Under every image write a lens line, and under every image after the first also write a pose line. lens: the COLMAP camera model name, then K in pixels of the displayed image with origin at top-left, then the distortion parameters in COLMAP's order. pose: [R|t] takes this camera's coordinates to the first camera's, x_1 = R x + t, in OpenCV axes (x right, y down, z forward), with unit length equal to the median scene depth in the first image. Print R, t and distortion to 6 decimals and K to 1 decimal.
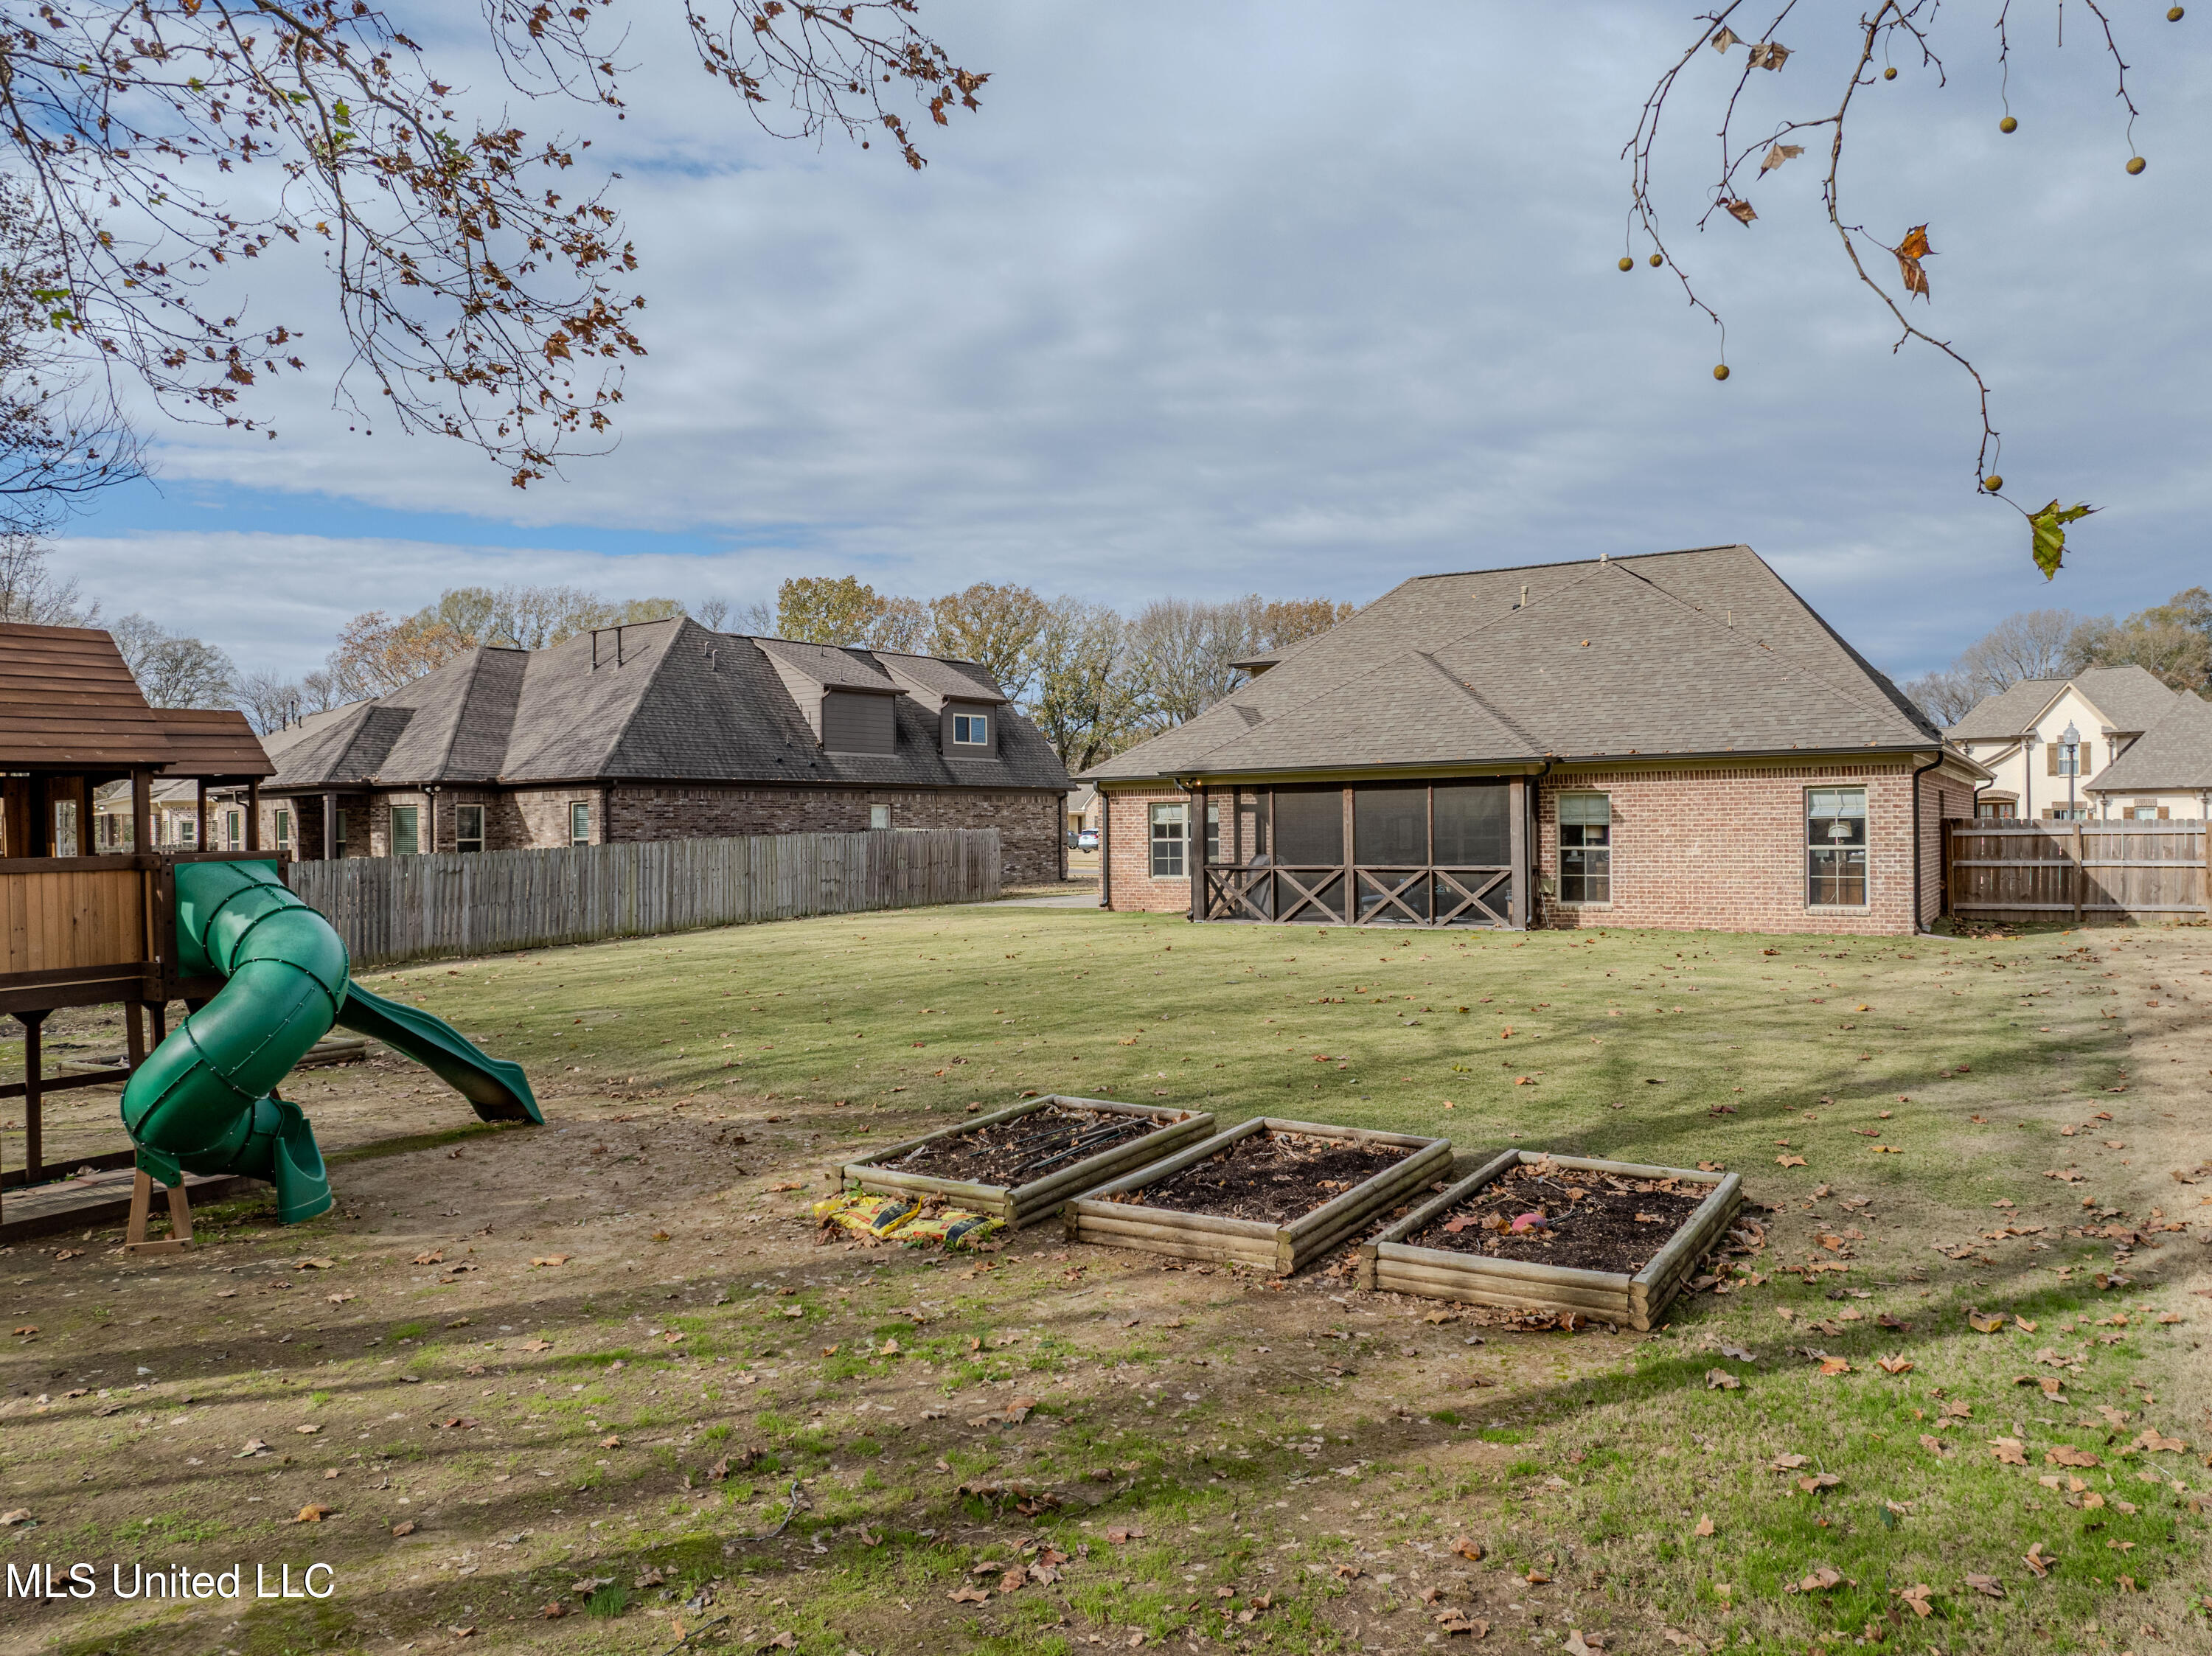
lens RADIAL K [[1568.9, 0, 1106.0], [0, 1568.9, 828.0], [0, 0, 1]] dist [-0.040059, 0.010139]
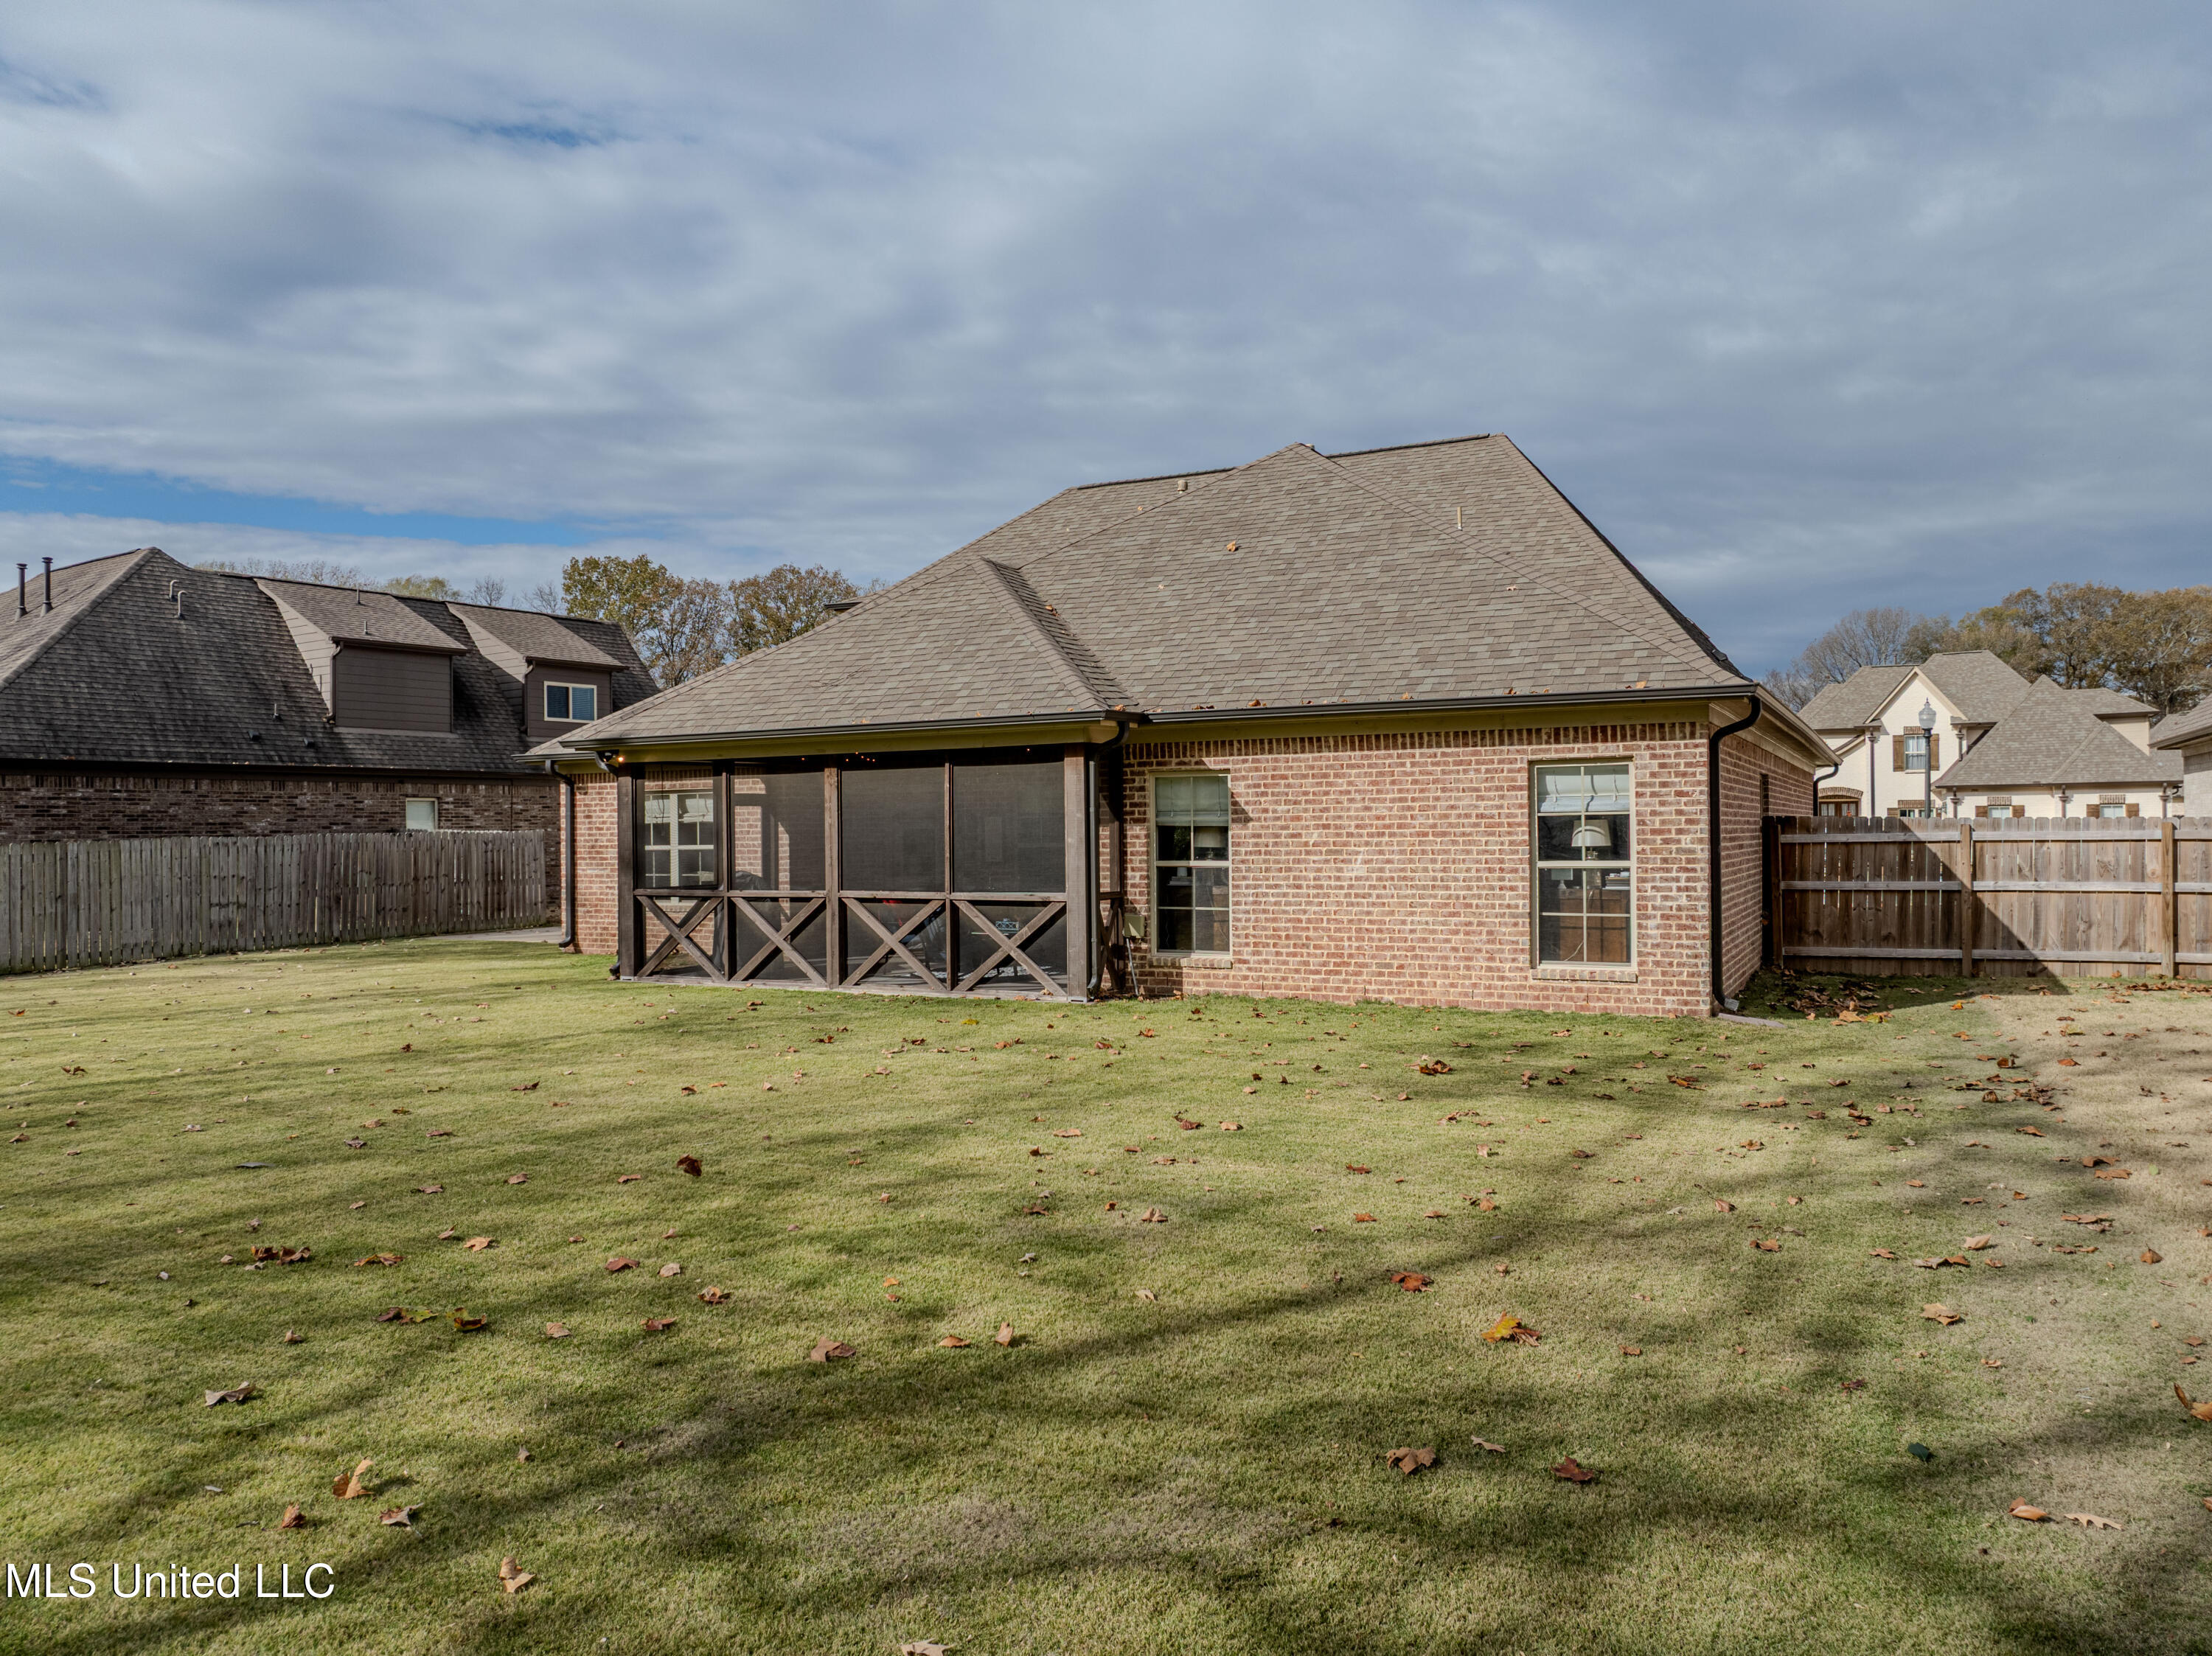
lens RADIAL K [[1547.5, 0, 1109.6], [0, 1547.5, 820.9], [0, 0, 1]] dist [-0.029361, -0.007456]
pose [[0.996828, 0.000807, 0.079583, 0.218346], [-0.000449, 0.999990, -0.004522, -0.001159], [-0.079585, 0.004472, 0.996818, 0.386559]]
